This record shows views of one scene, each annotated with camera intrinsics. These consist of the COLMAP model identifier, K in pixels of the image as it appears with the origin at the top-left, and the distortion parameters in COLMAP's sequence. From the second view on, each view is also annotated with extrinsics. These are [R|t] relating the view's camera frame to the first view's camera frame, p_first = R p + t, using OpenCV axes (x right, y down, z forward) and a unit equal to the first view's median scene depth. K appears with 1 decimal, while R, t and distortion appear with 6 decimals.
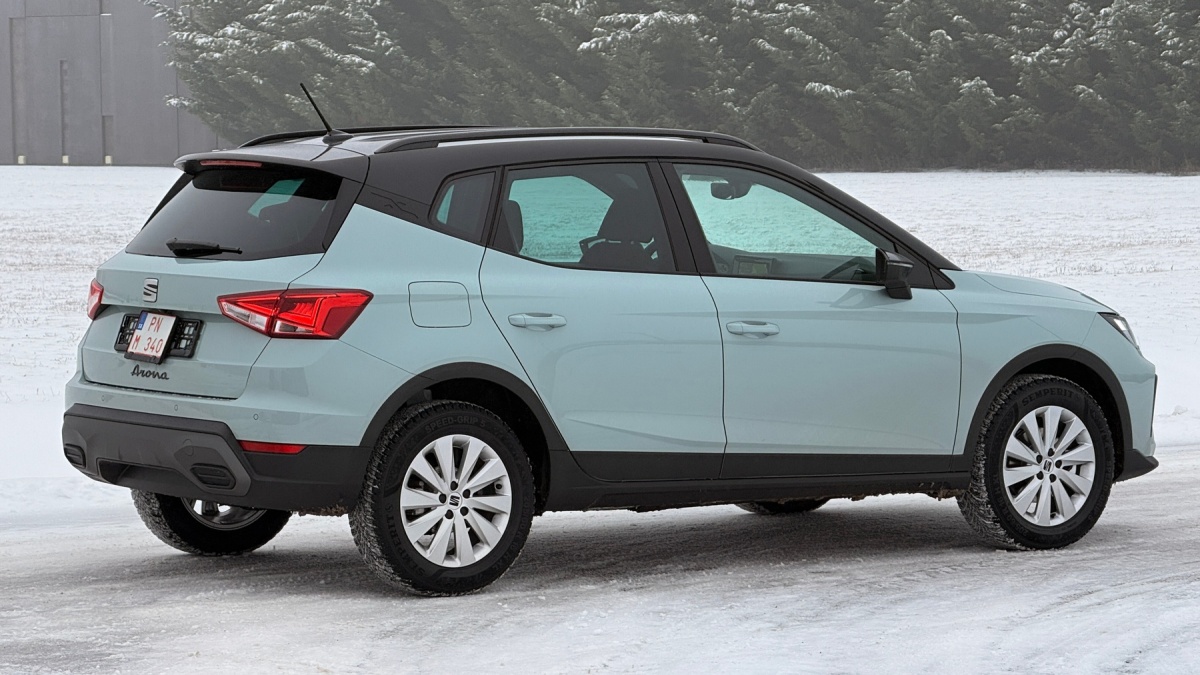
lens RADIAL K [[4213.6, 0, 600.0], [0, 4213.6, 337.5], [0, 0, 1]] dist [0.171771, 1.060510]
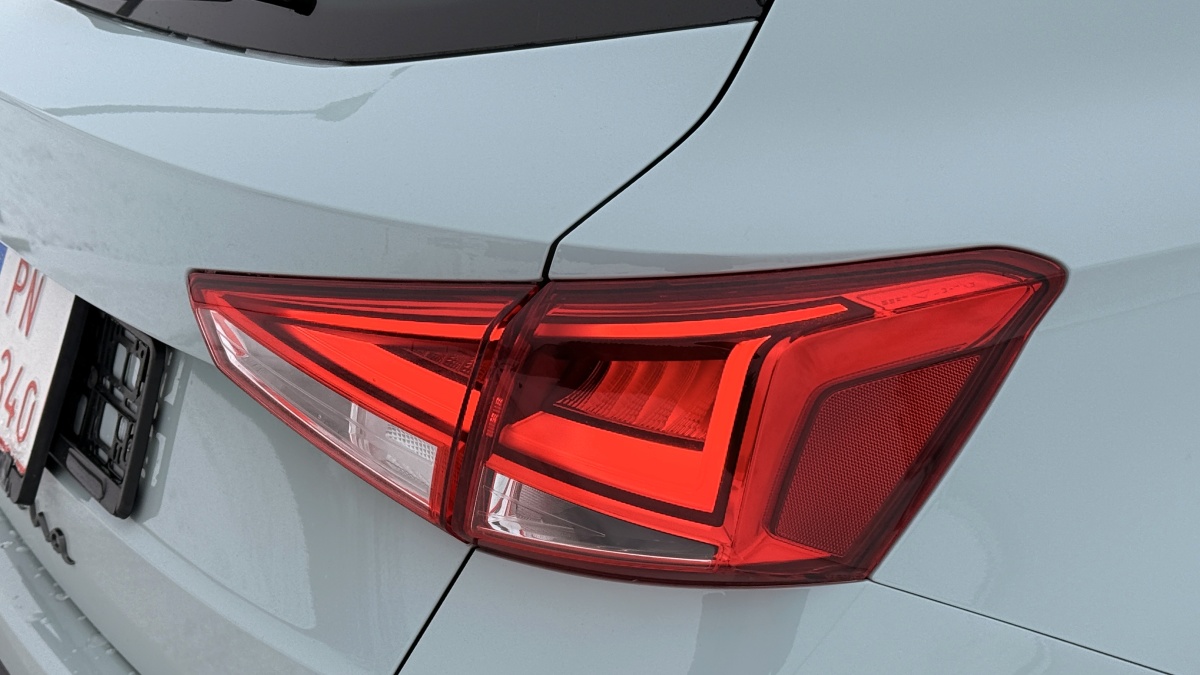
lens RADIAL K [[2038.8, 0, 600.0], [0, 2038.8, 337.5], [0, 0, 1]] dist [0.082631, 0.016480]
pose [[0.993988, -0.027122, -0.106078, -0.061807], [0.054721, 0.962217, 0.266727, -0.029594], [0.094836, -0.270928, 0.957916, 0.897564]]
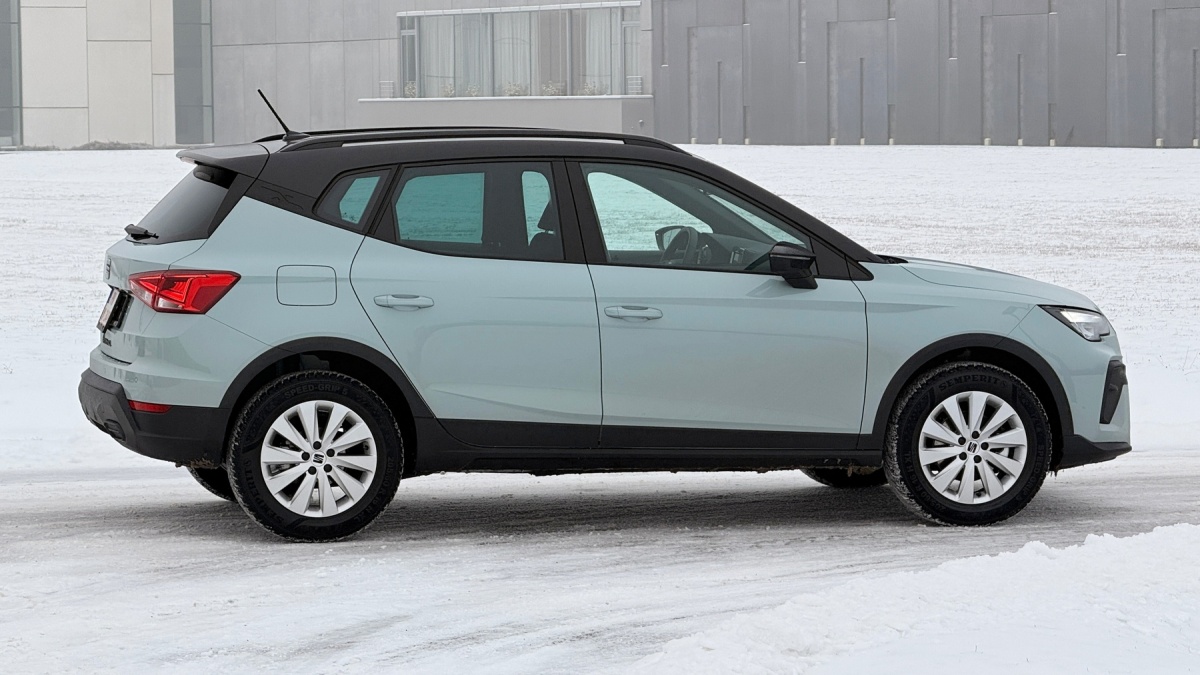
lens RADIAL K [[4213.6, 0, 600.0], [0, 4213.6, 337.5], [0, 0, 1]] dist [0.171771, 1.060510]
pose [[0.933692, 0.022075, -0.357397, 0.435827], [-0.020168, 0.999756, 0.009062, -0.005658], [0.357510, -0.001253, 0.933909, -0.033295]]
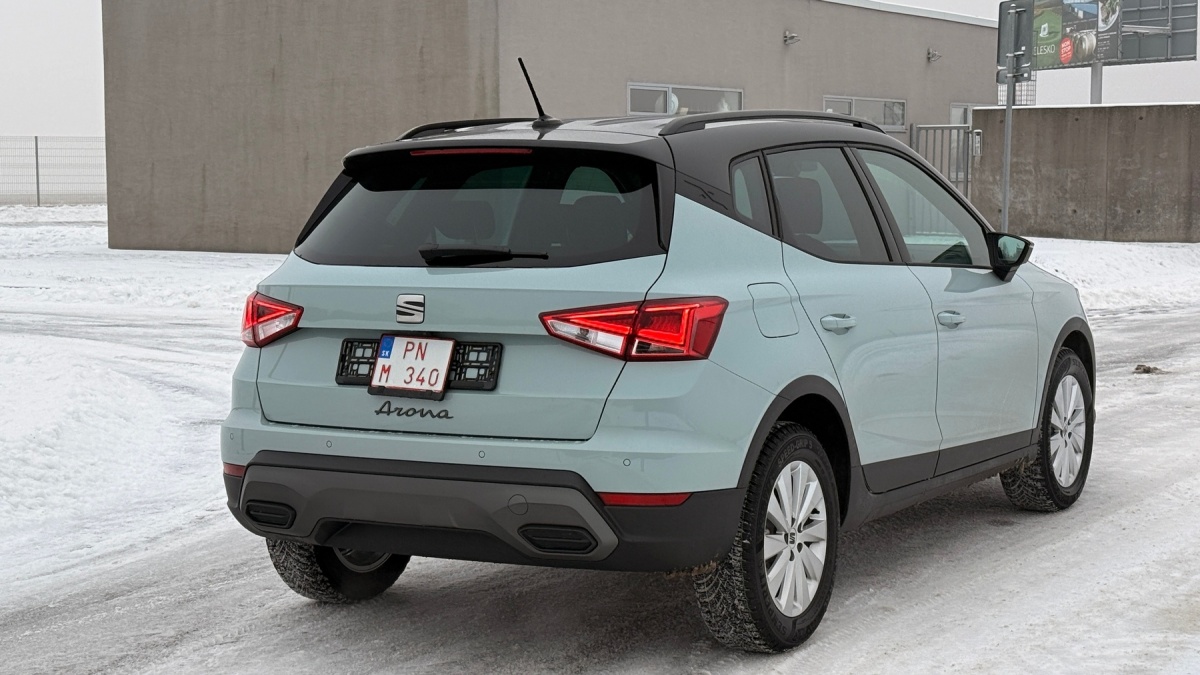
lens RADIAL K [[2038.8, 0, 600.0], [0, 2038.8, 337.5], [0, 0, 1]] dist [0.082631, 0.016480]
pose [[0.903901, -0.052908, 0.424457, -0.240500], [0.042908, 0.998531, 0.033091, -0.017129], [-0.425585, -0.011698, 0.904843, 0.633547]]
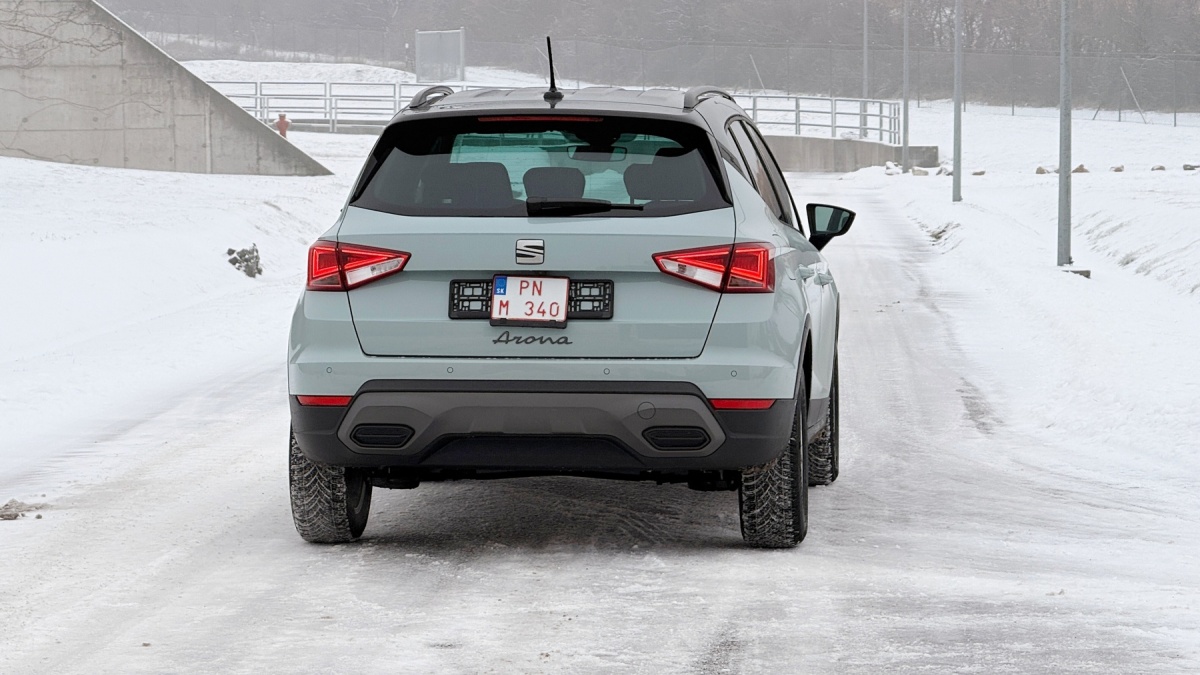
lens RADIAL K [[4213.6, 0, 600.0], [0, 4213.6, 337.5], [0, 0, 1]] dist [0.171771, 1.060510]
pose [[0.643143, -0.038617, 0.764772, -0.825220], [0.043812, 0.998947, 0.013597, -0.004161], [-0.764492, 0.024762, 0.644158, 0.379010]]
